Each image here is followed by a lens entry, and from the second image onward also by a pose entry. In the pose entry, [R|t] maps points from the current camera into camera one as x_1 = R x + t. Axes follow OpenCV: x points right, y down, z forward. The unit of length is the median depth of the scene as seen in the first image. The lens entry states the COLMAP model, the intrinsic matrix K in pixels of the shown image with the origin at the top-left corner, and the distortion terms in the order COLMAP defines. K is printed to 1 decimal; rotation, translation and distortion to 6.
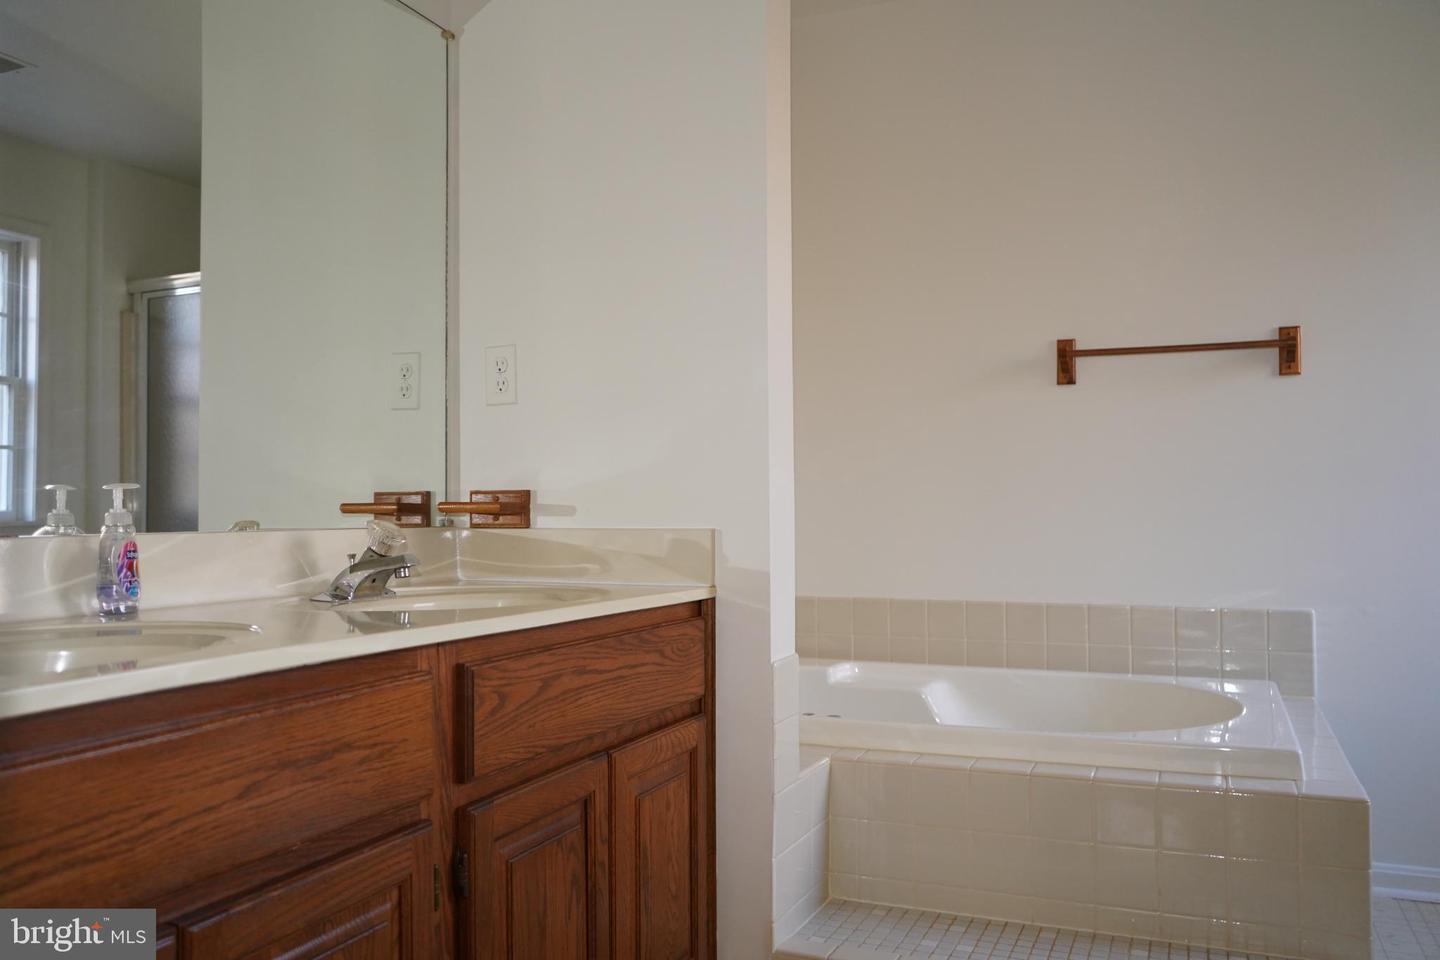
lens RADIAL K [[1146.6, 0, 721.8], [0, 1146.6, 483.3], [0, 0, 1]] dist [-0.010919, 0.004109]
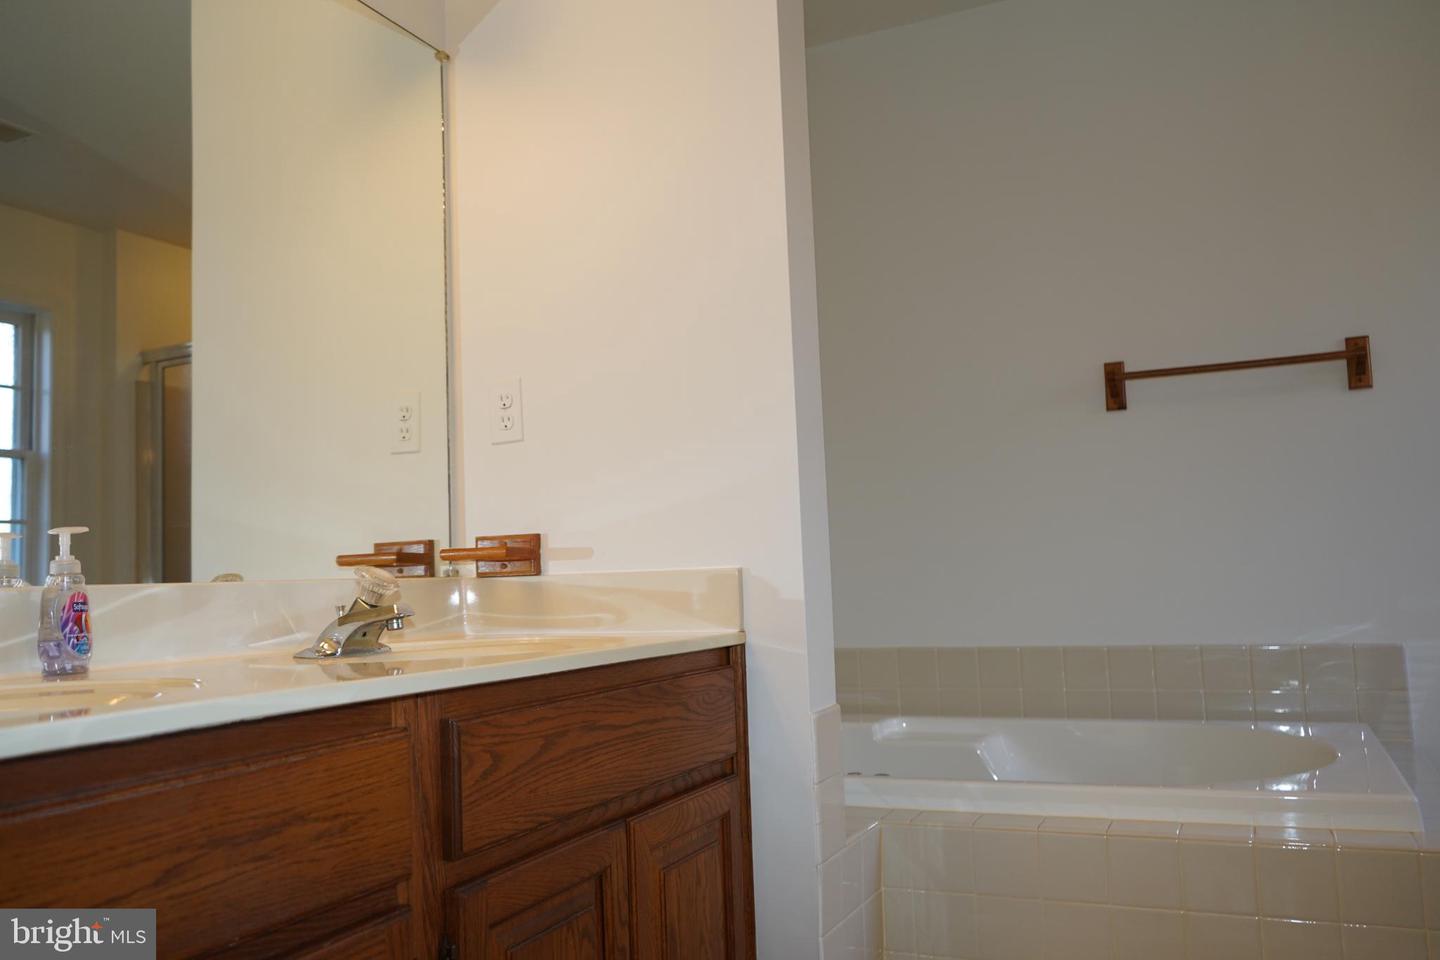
lens RADIAL K [[1146.6, 0, 717.8], [0, 1146.6, 480.2], [0, 0, 1]] dist [-0.010919, 0.004109]
pose [[0.998748, -0.036490, -0.034227, 0.009781], [0.034386, 0.997595, -0.060184, 0.028262], [0.036341, 0.058932, 0.997600, 0.104538]]
